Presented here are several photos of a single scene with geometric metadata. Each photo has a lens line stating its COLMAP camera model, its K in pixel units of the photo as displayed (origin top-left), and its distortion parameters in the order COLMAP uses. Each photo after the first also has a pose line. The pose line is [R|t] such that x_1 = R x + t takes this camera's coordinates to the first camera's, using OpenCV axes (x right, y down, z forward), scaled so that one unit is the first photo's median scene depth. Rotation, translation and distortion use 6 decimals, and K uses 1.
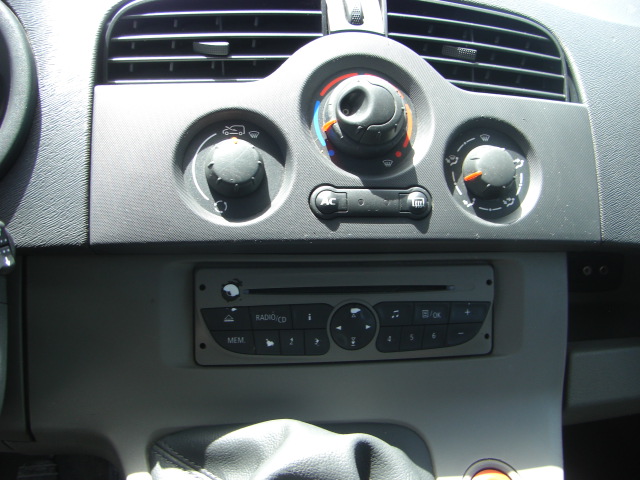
lens RADIAL K [[706.0, 0, 307.9], [0, 706.0, 228.0], [0, 0, 1]] dist [-0.147801, 0.000000]
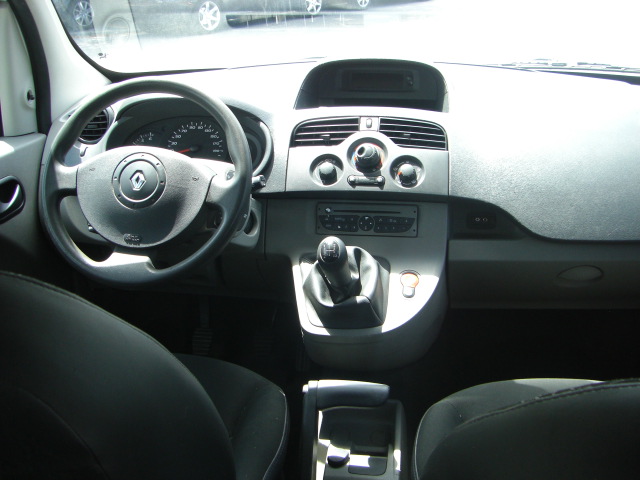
lens RADIAL K [[706.0, 0, 323.7], [0, 706.0, 238.0], [0, 0, 1]] dist [-0.147801, 0.000000]
pose [[0.952171, 0.013019, -0.305289, 0.858919], [-0.047581, 0.993222, -0.106045, 0.557950], [0.301840, 0.115498, 0.946337, -2.046216]]
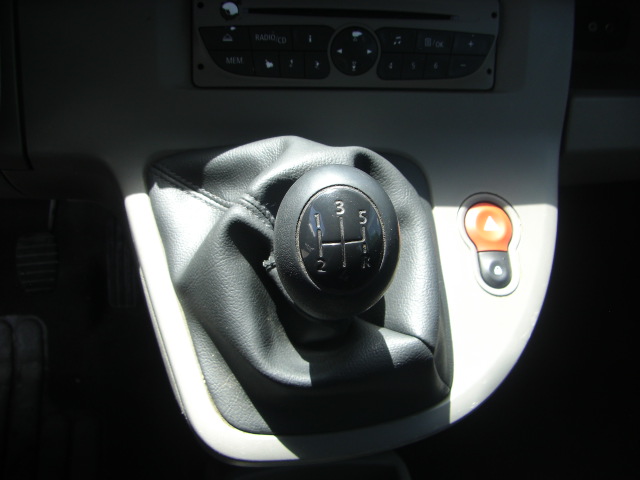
lens RADIAL K [[706.0, 0, 309.9], [0, 706.0, 216.2], [0, 0, 1]] dist [-0.147801, 0.000000]
pose [[0.999769, 0.017366, 0.012652, -0.005984], [-0.019830, 0.972470, 0.232182, 0.142309], [-0.008271, -0.232380, 0.972590, -0.001654]]
